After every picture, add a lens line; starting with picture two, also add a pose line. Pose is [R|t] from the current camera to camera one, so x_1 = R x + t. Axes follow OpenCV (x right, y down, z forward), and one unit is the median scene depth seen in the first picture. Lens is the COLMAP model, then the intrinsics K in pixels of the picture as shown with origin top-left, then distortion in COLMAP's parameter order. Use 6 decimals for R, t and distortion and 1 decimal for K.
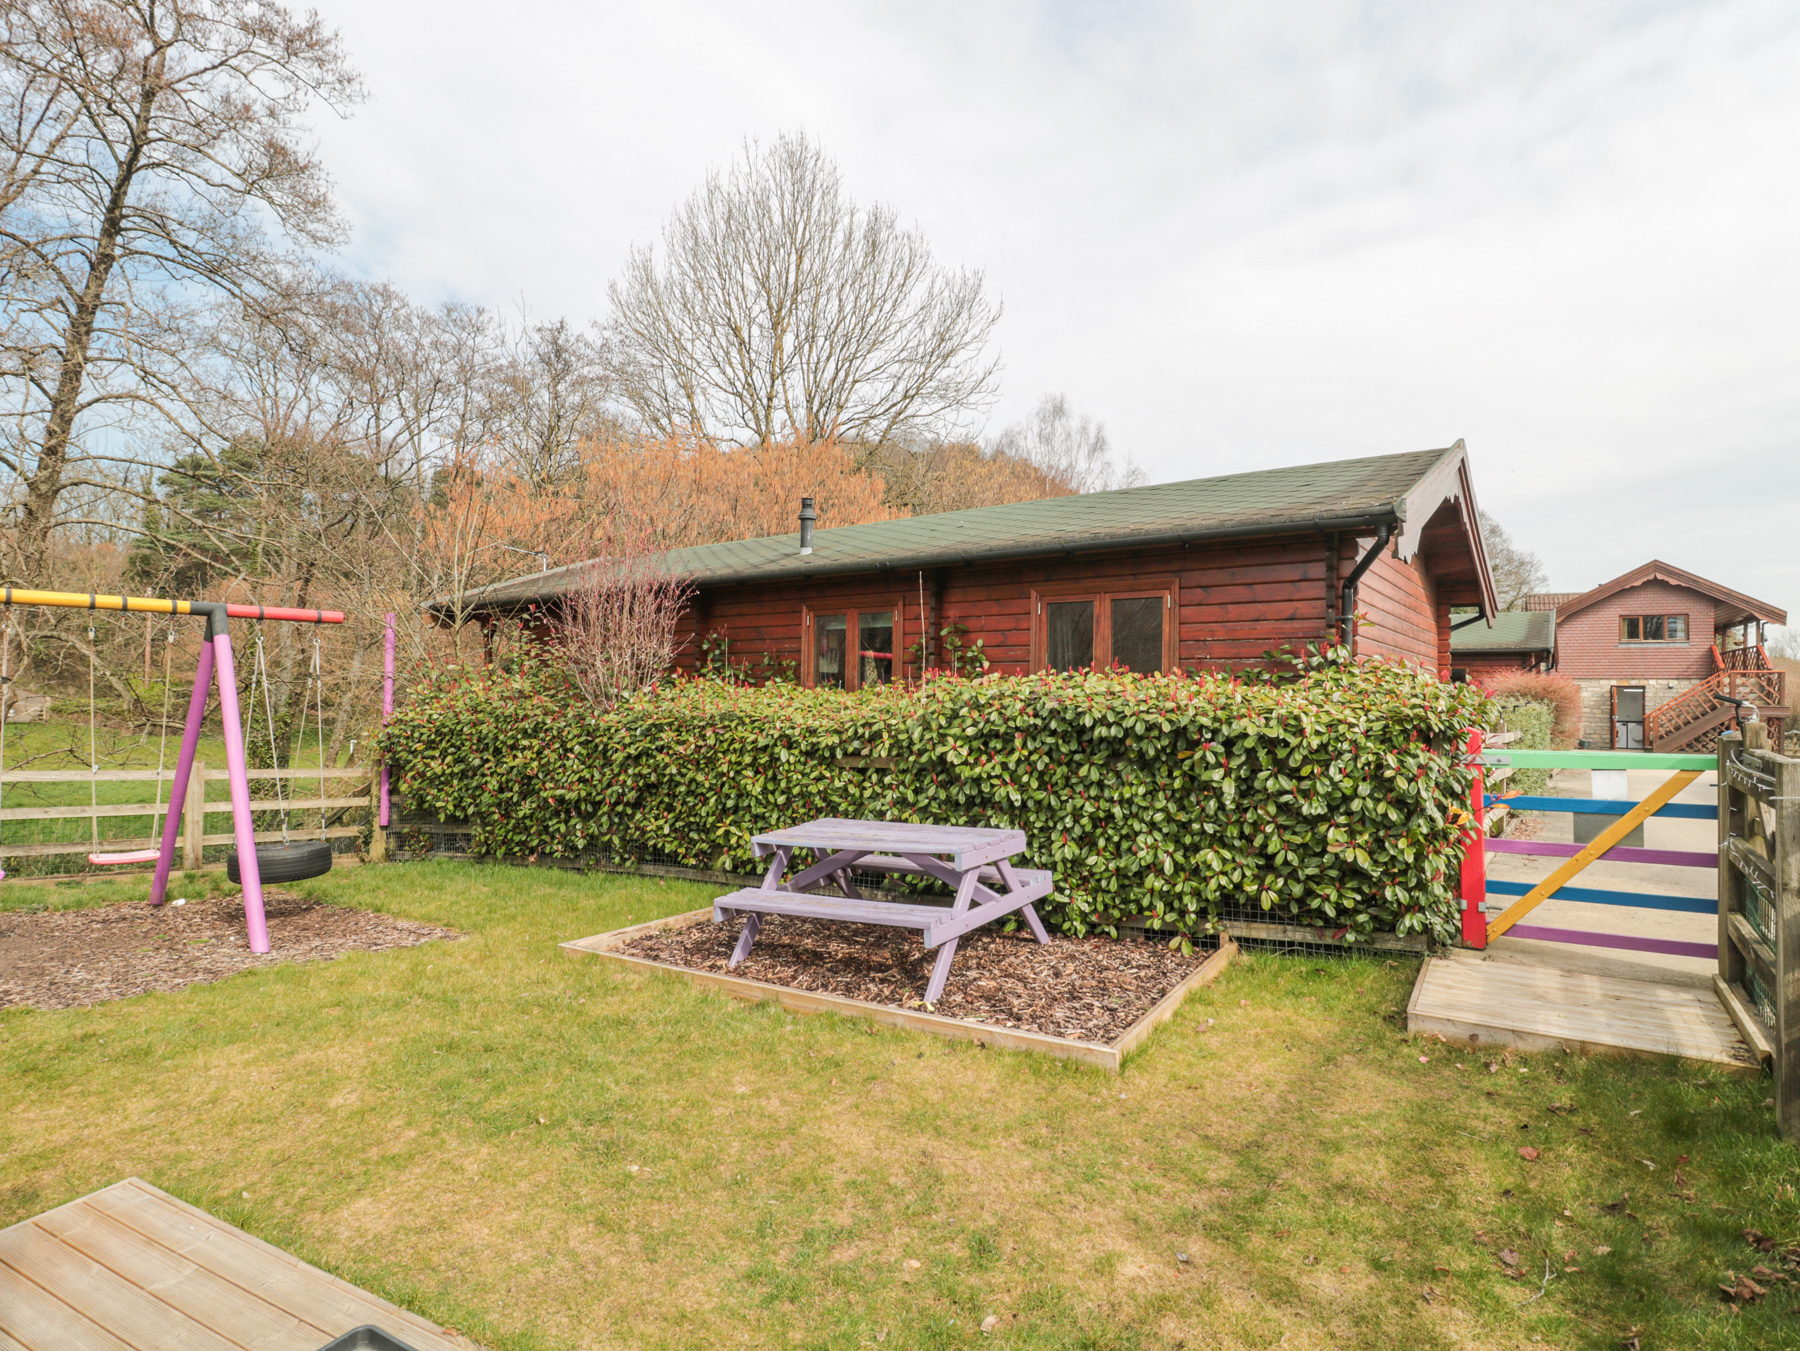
lens RADIAL K [[945.1, 0, 900.0], [0, 945.1, 675.5], [0, 0, 1]] dist [0.002246, -0.012886]
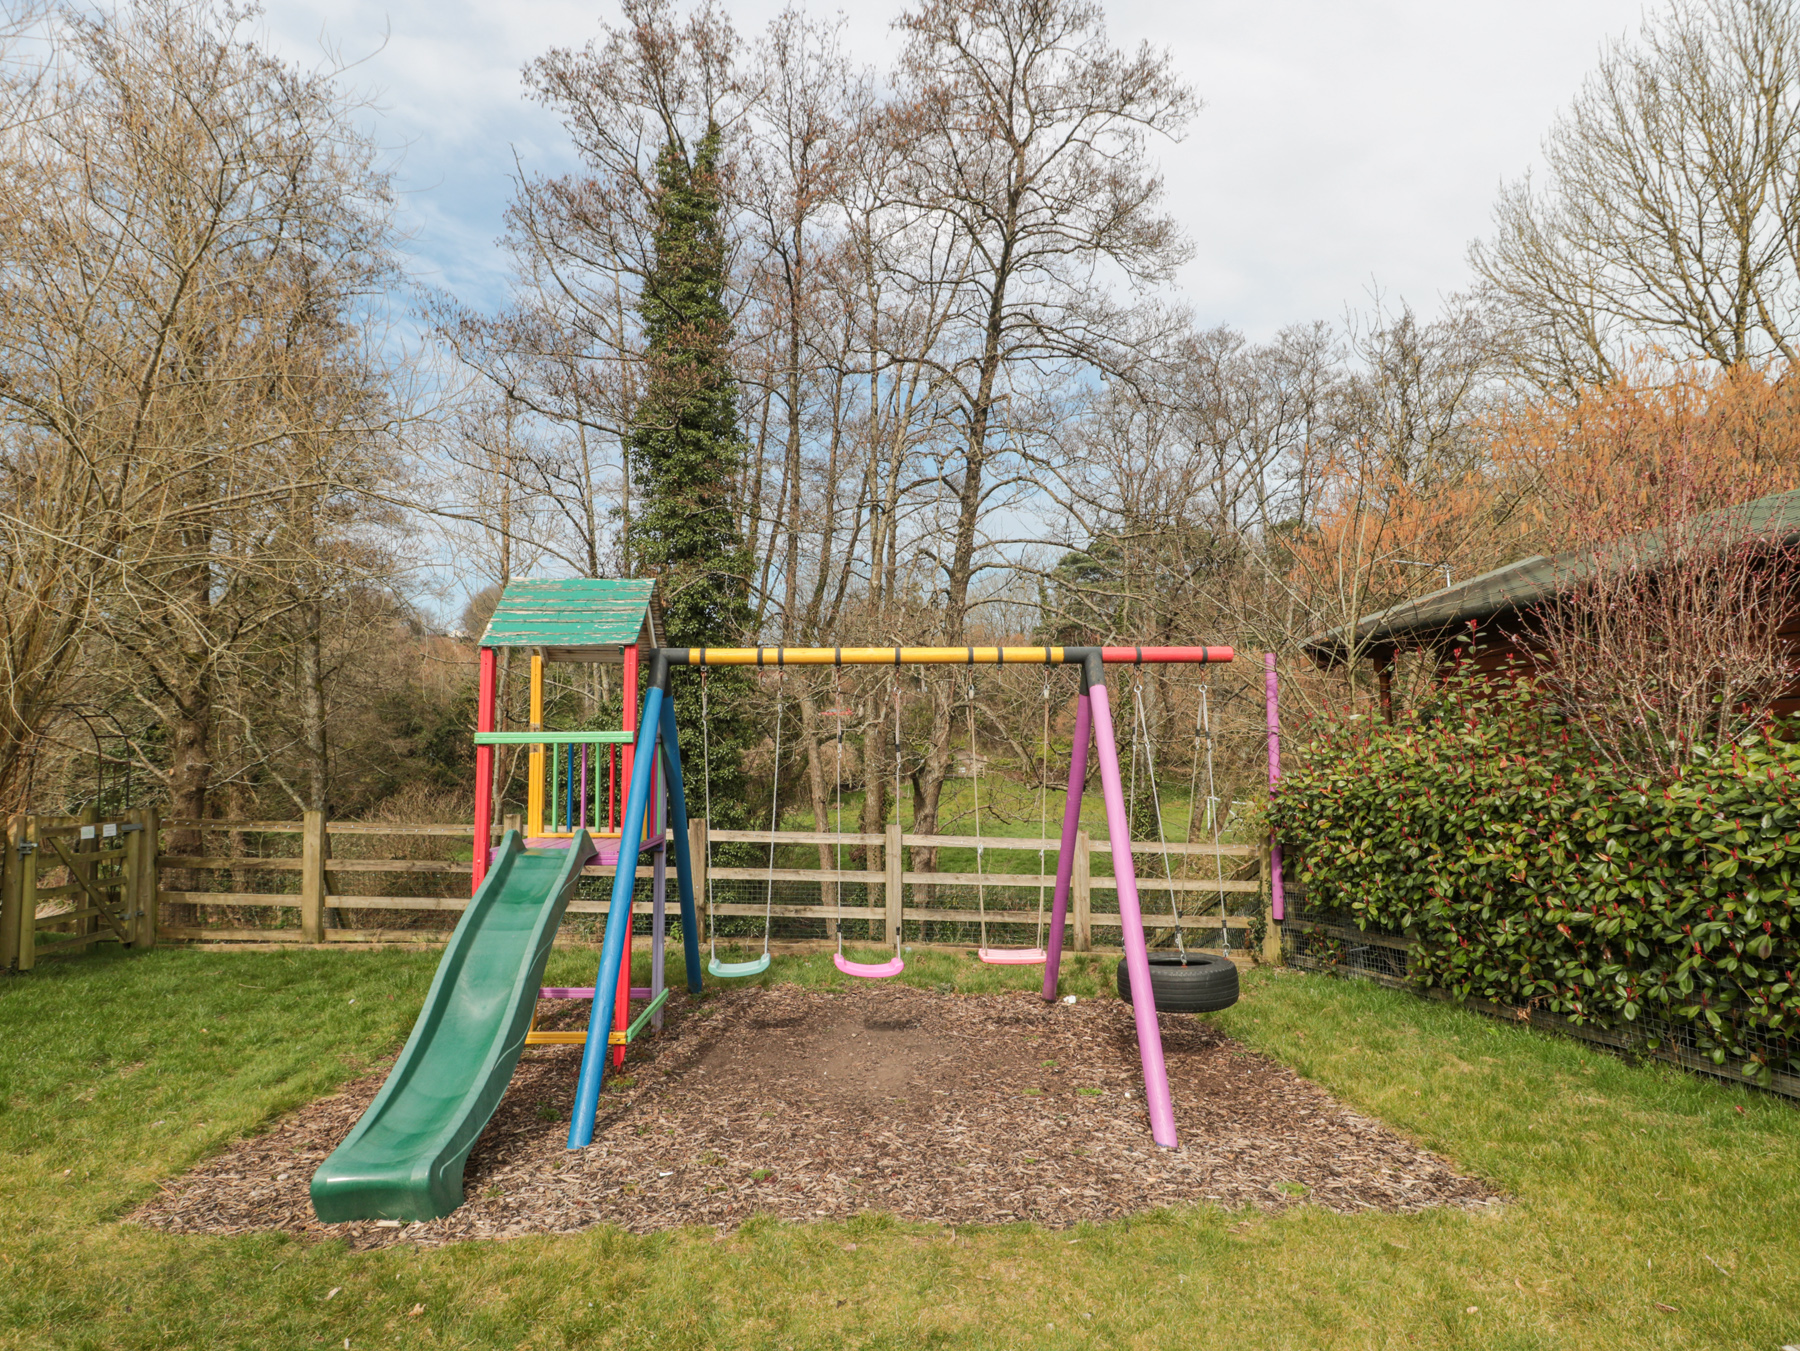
lens RADIAL K [[945.1, 0, 900.0], [0, 945.1, 675.5], [0, 0, 1]] dist [0.002246, -0.012886]
pose [[0.673305, -0.074071, -0.735645, -0.177603], [0.031669, 0.996945, -0.071396, 0.000407], [0.738686, 0.024775, 0.673594, 0.246904]]
